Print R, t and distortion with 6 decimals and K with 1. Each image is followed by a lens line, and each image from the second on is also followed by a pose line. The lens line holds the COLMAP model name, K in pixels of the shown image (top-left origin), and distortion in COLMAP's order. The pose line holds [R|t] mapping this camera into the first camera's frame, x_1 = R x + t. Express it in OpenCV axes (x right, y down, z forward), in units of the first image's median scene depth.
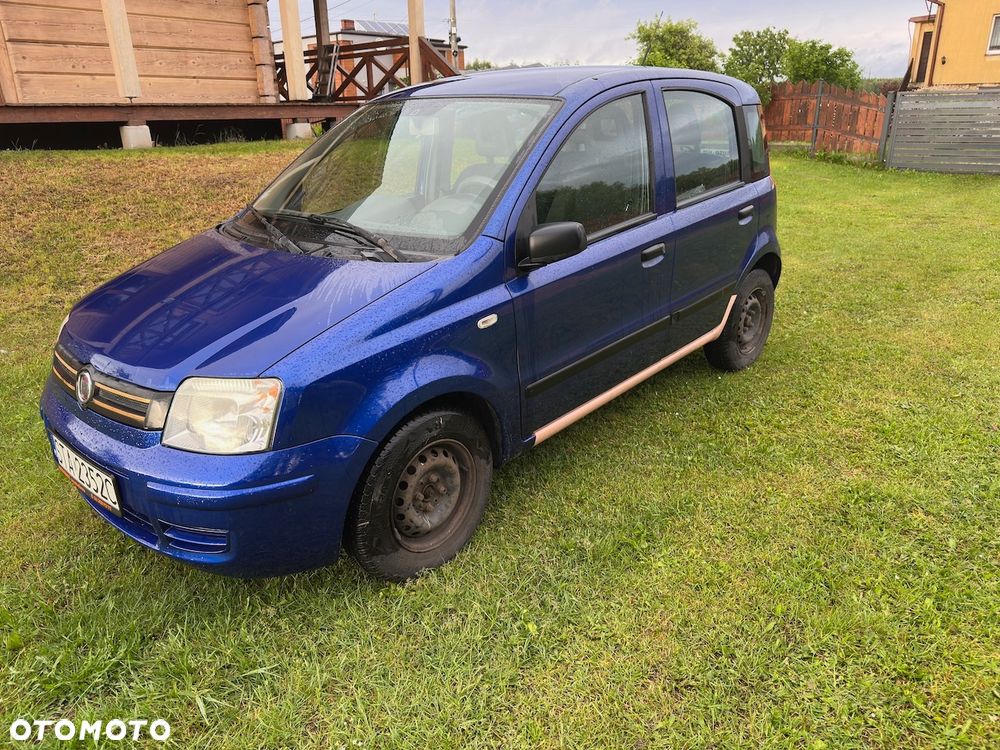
lens RADIAL K [[725.2, 0, 502.0], [0, 725.2, 385.2], [0, 0, 1]] dist [0.028574, -0.017051]
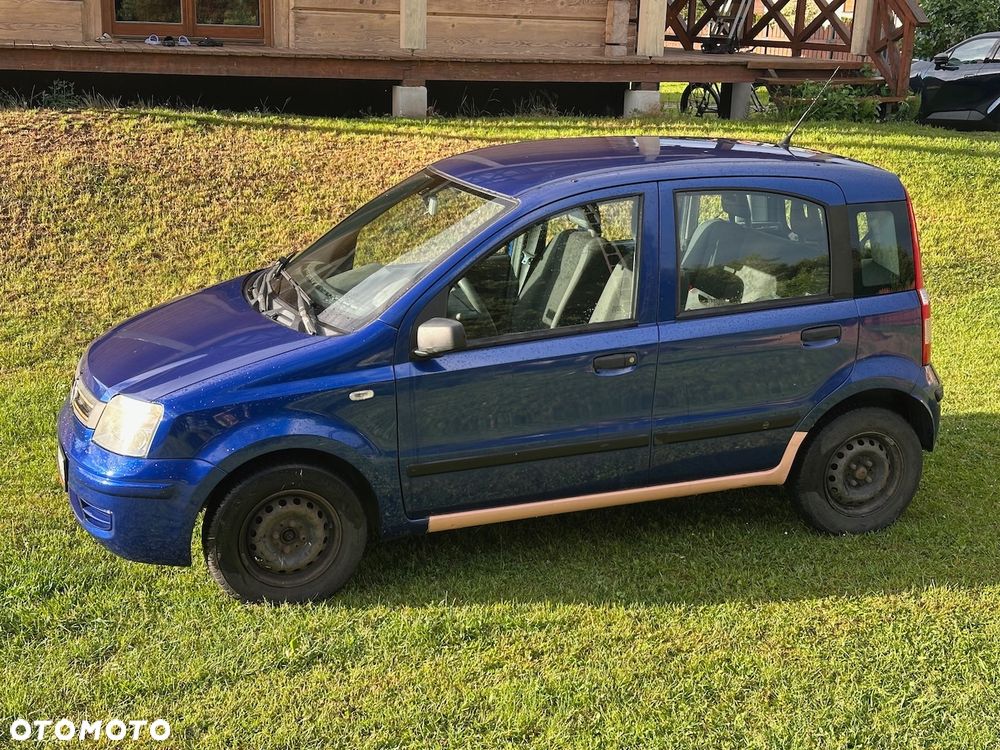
lens RADIAL K [[1484.6, 0, 494.7], [0, 1484.6, 383.4], [0, 0, 1]] dist [0.120412, 0.000000]
pose [[0.869603, 0.171092, -0.463161, 0.723764], [-0.216755, 0.975105, -0.046761, -0.026695], [0.443630, 0.141056, 0.885040, -0.563559]]
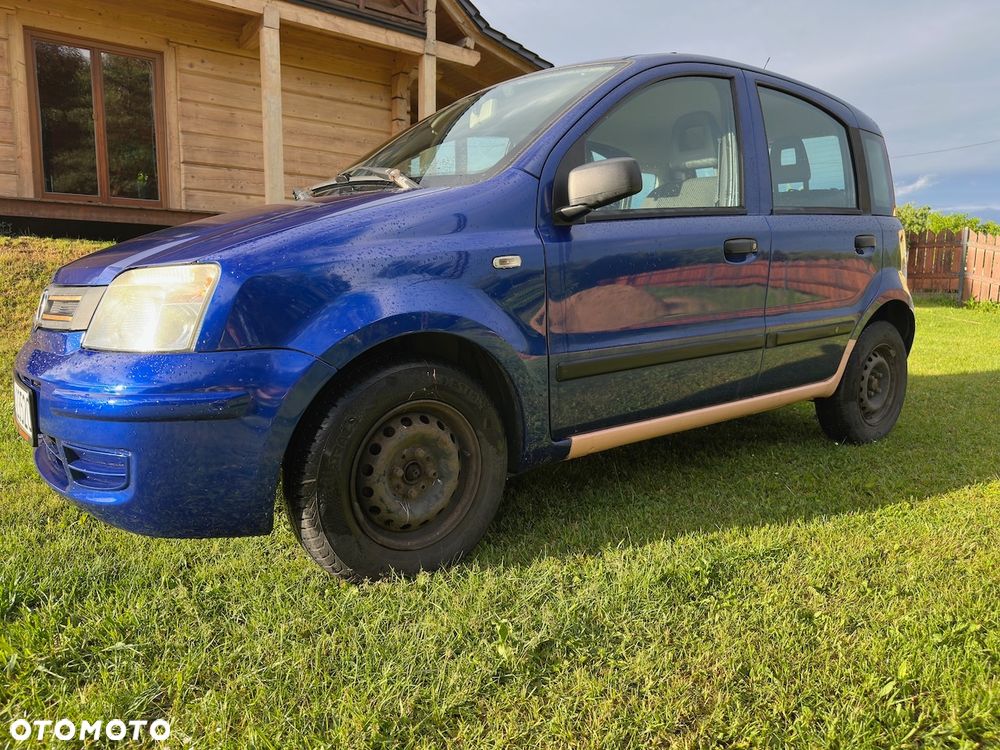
lens RADIAL K [[725.2, 0, 499.8], [0, 725.2, 375.2], [0, 0, 1]] dist [0.028574, -0.017051]
pose [[0.982374, 0.057991, -0.177701, 0.072407], [-0.097720, 0.969733, -0.223759, 0.126251], [0.159347, 0.237180, 0.958308, 0.149324]]
